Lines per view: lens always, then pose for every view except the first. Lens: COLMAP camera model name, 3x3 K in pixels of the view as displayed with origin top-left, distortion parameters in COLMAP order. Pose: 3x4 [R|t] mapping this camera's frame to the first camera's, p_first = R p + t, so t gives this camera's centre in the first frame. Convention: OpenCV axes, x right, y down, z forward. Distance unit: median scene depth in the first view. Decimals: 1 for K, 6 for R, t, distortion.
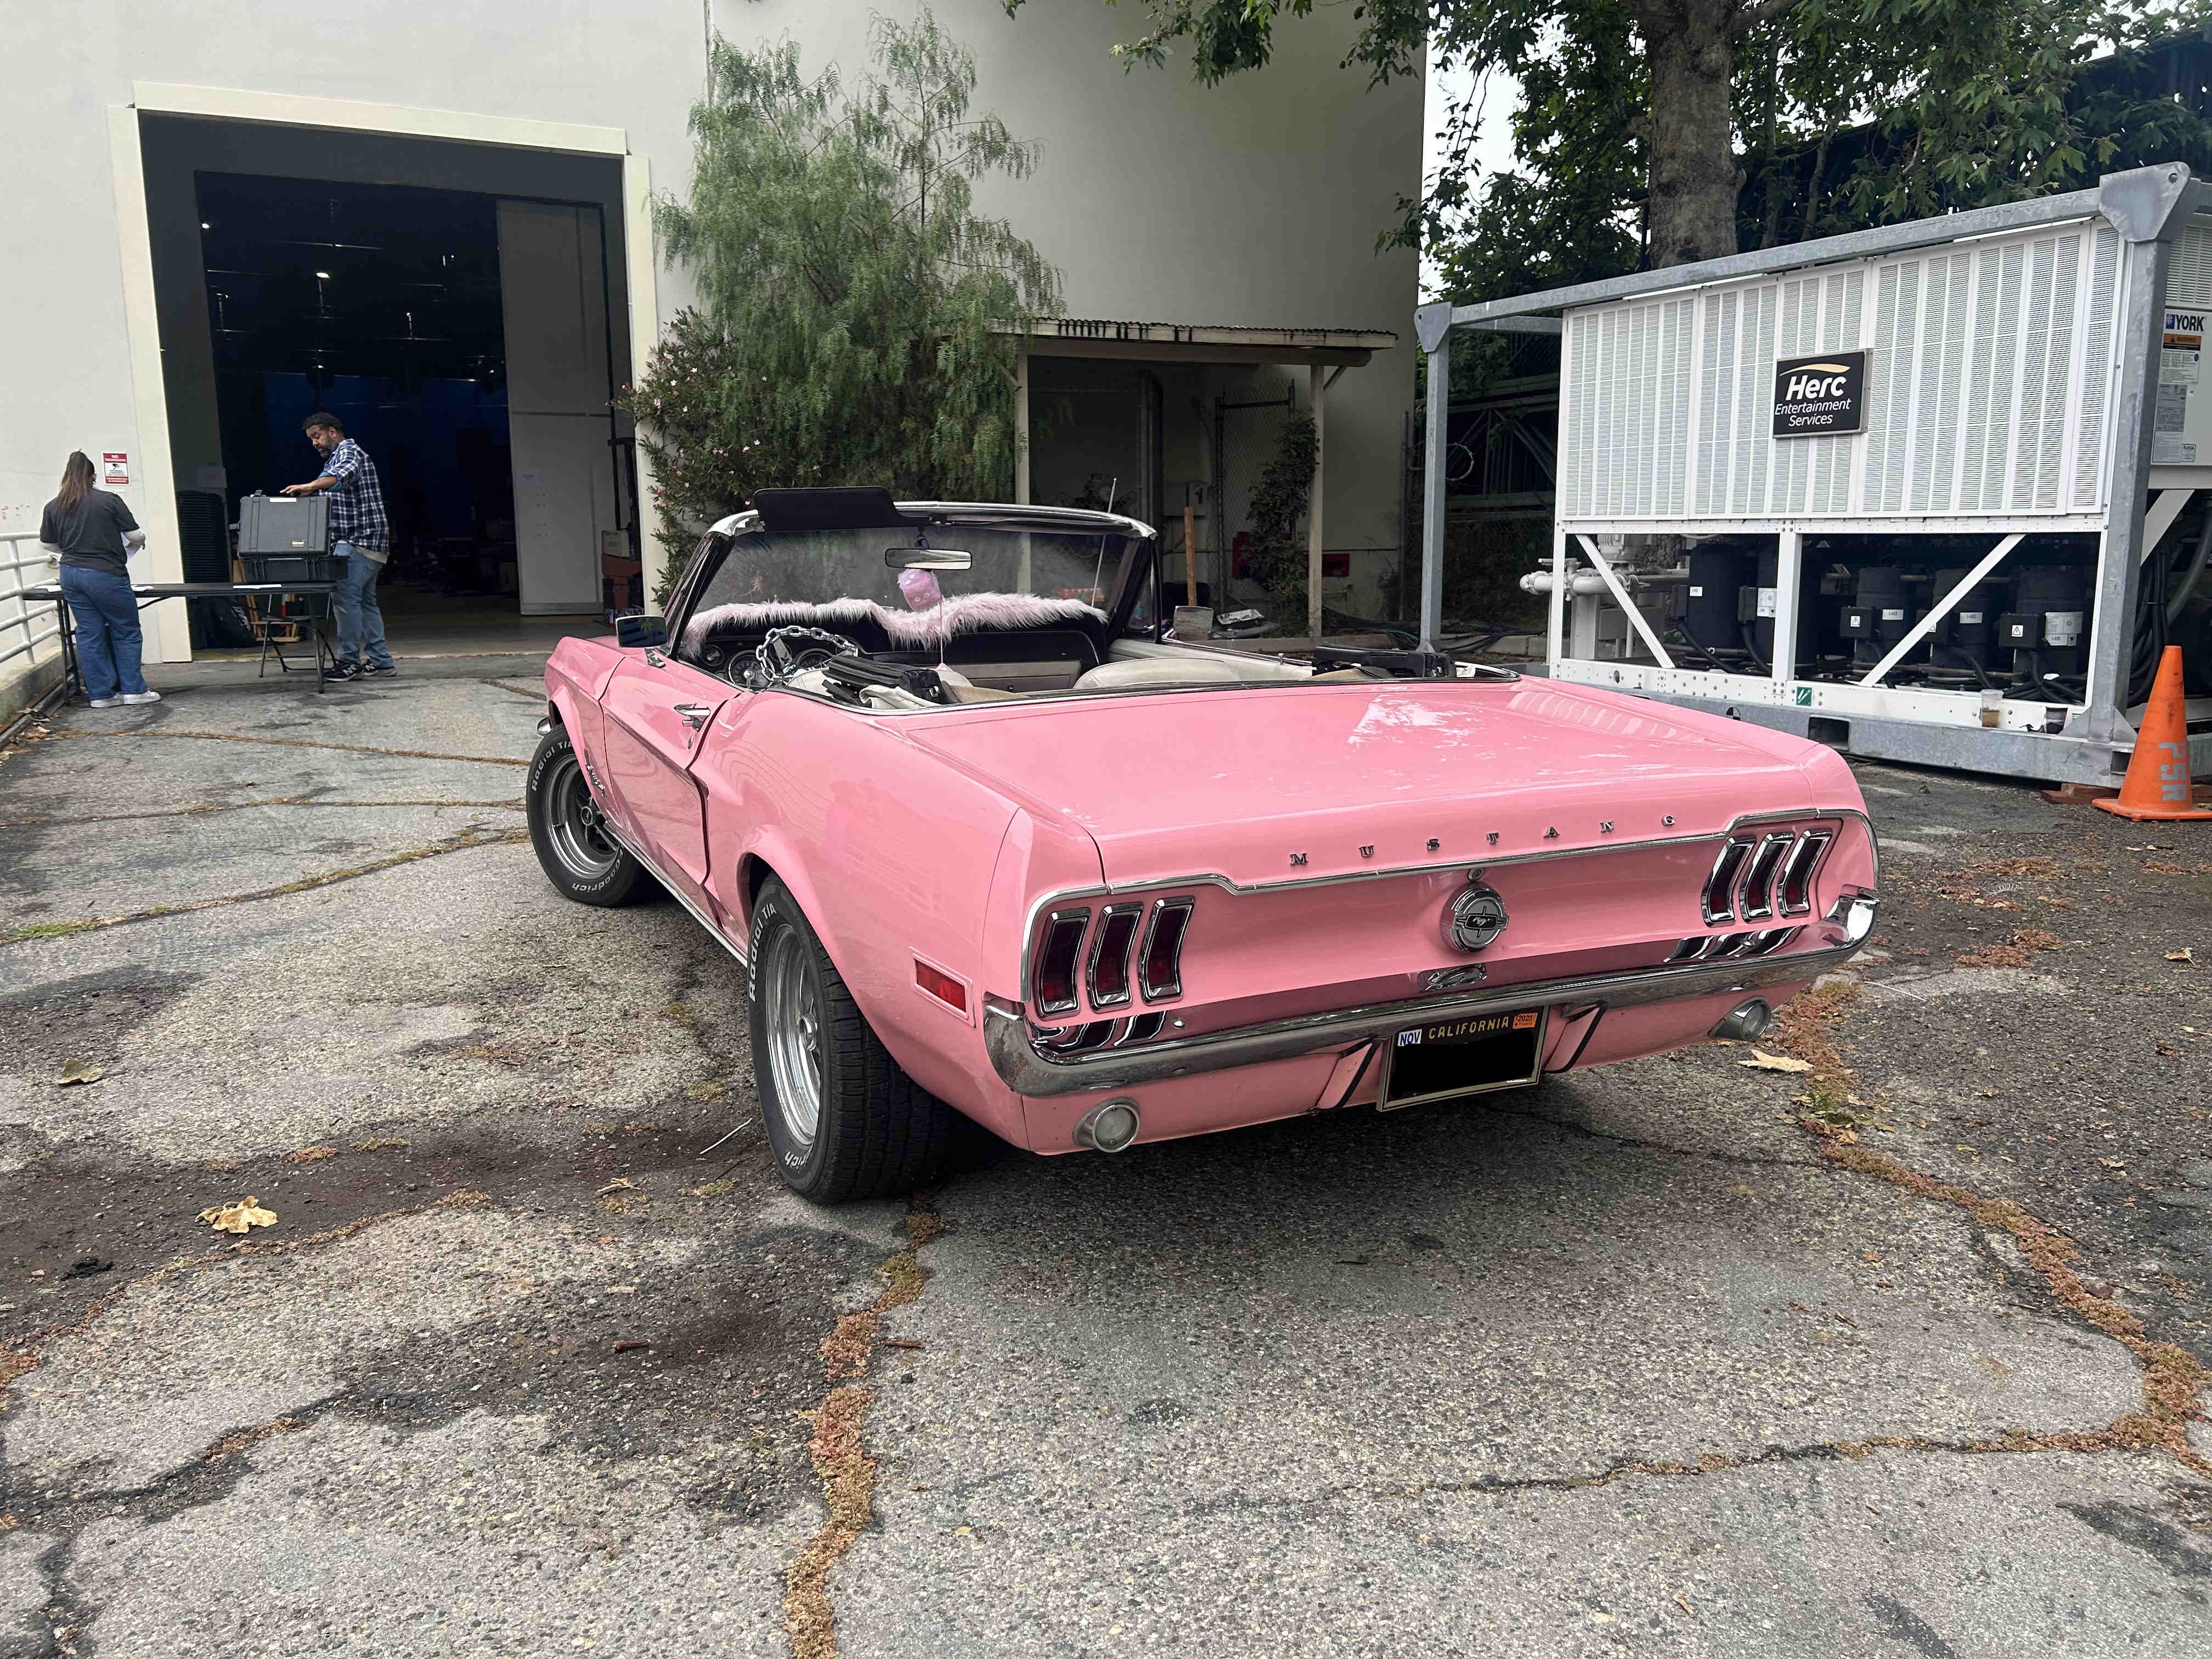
lens RADIAL K [[1655.0, 0, 1106.0], [0, 1655.0, 829.5], [0, 0, 1]] dist [0.077310, -0.081982]
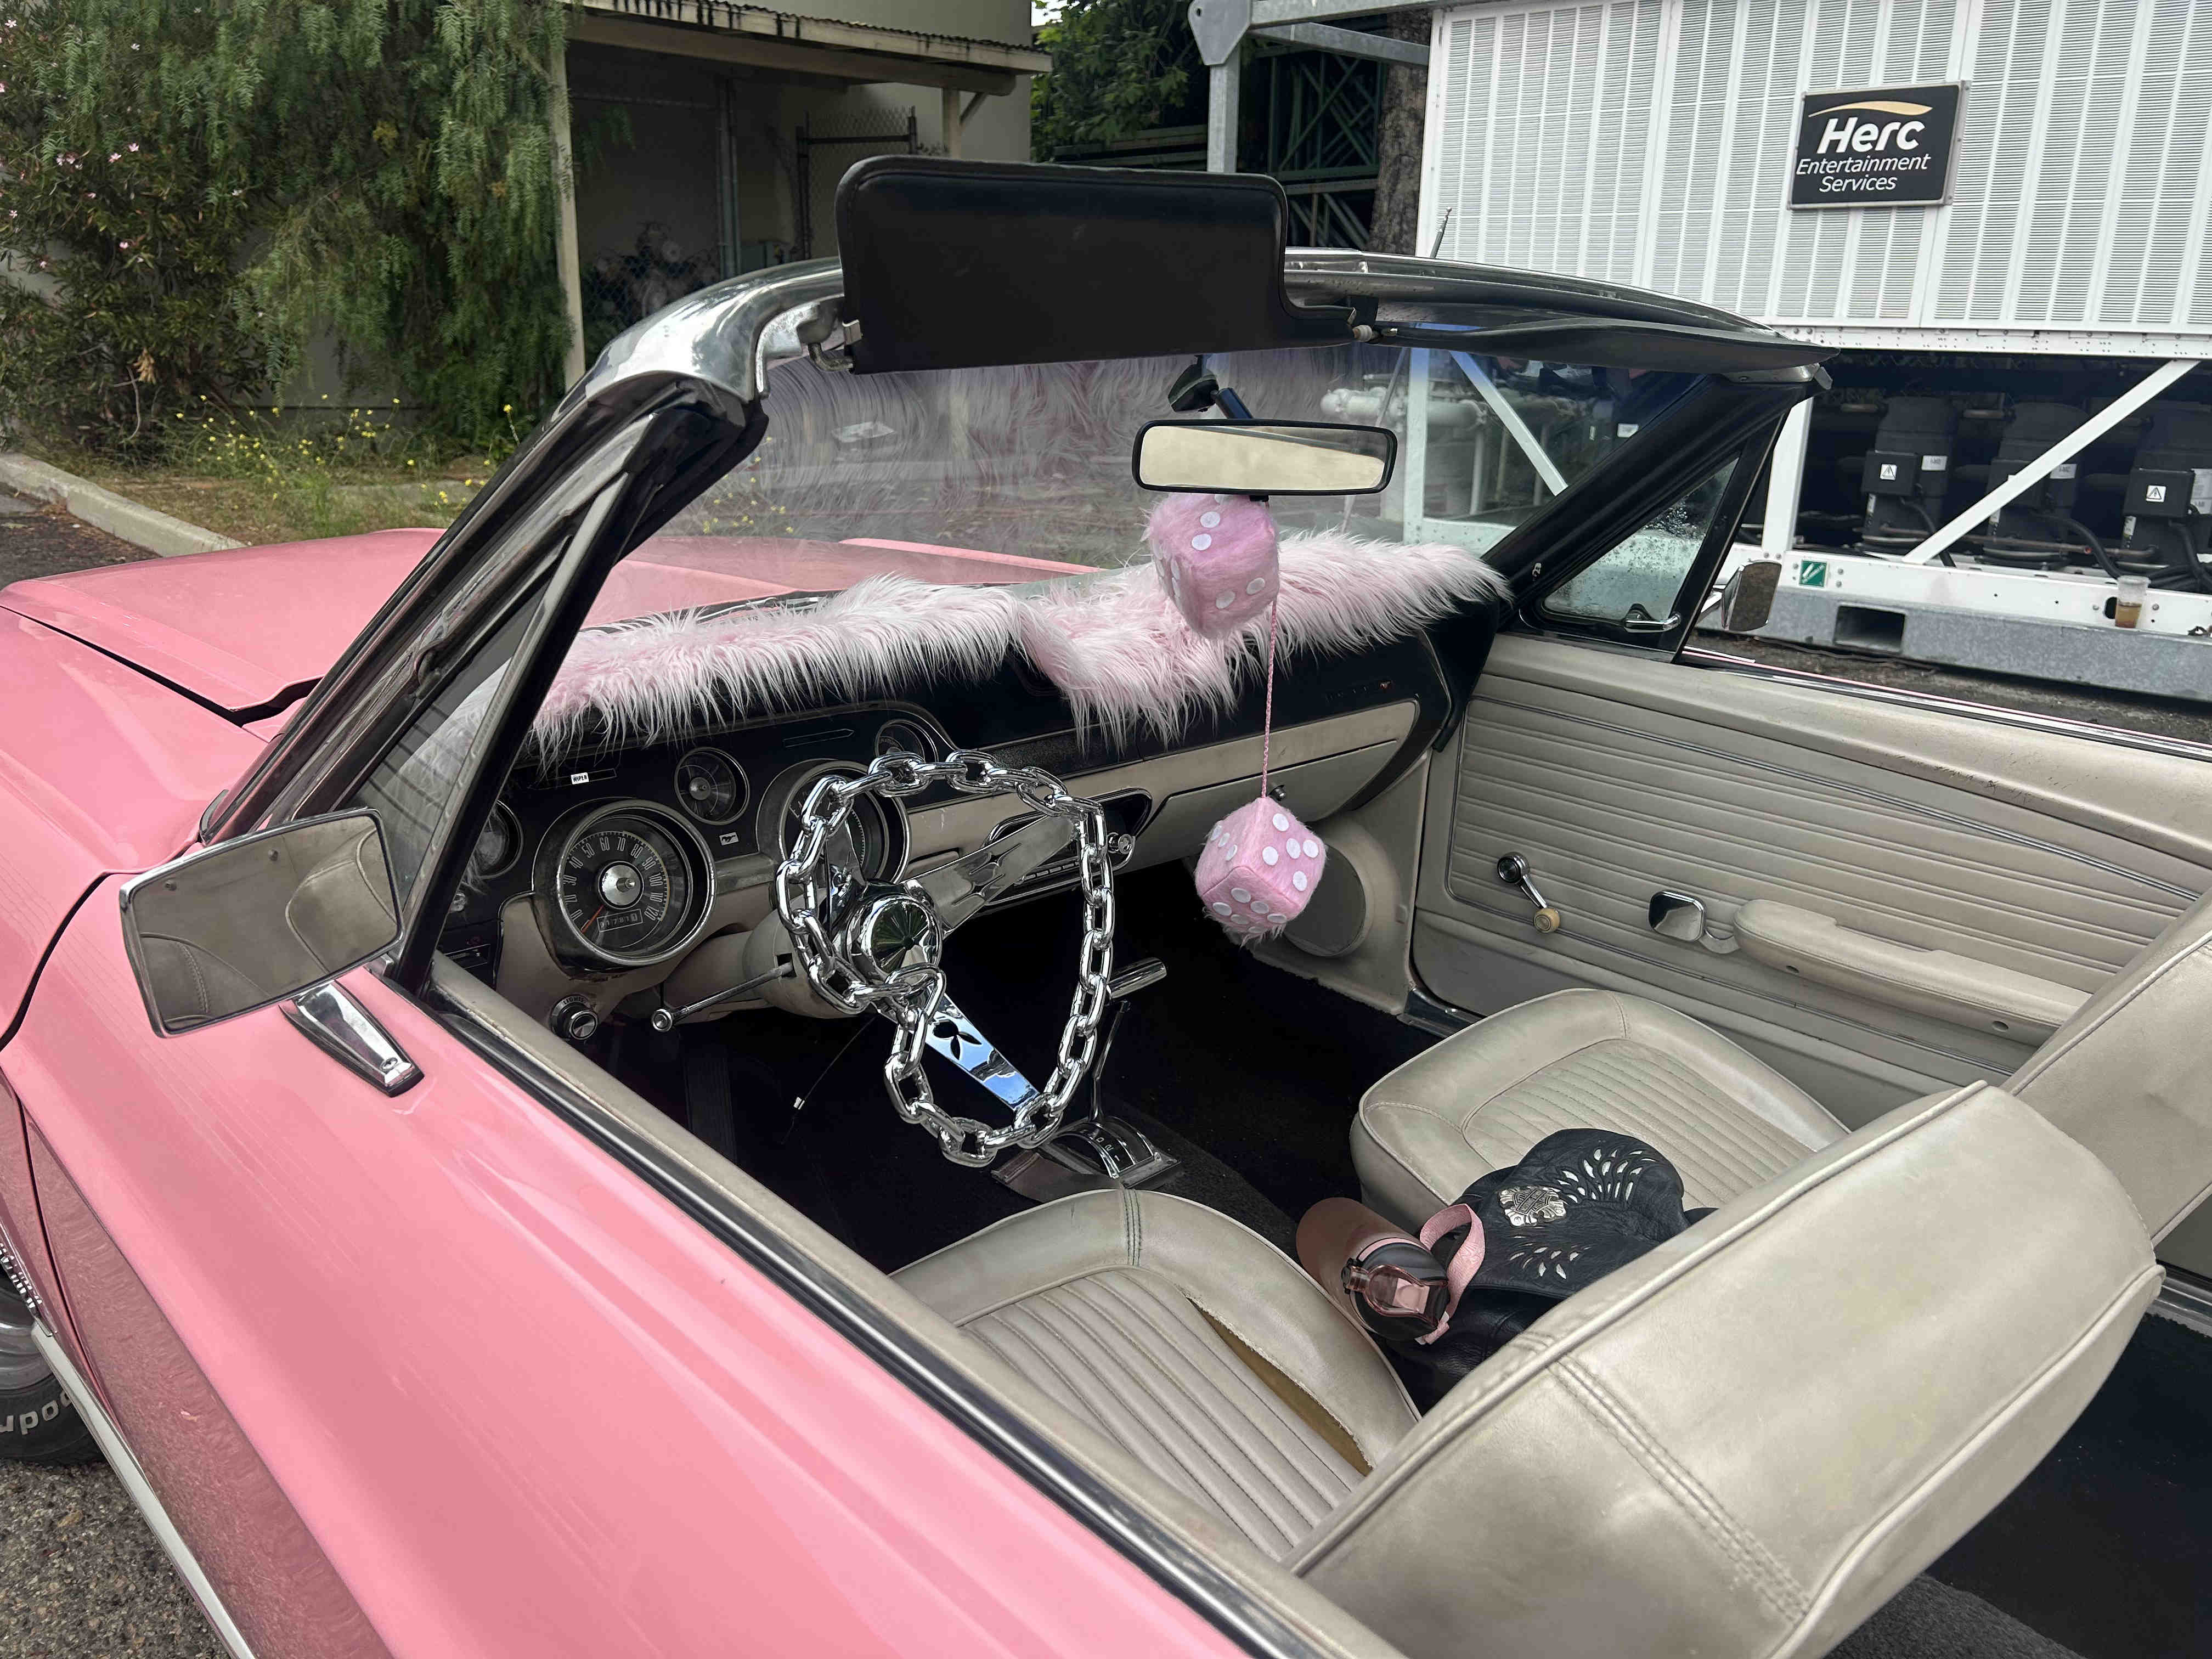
lens RADIAL K [[1655.0, 0, 1106.0], [0, 1655.0, 829.5], [0, 0, 1]] dist [0.077310, -0.081982]
pose [[0.948266, -0.069339, 0.309812, -0.108744], [0.029754, 0.990973, 0.130719, -0.067263], [-0.316079, -0.114738, 0.941769, 0.353444]]
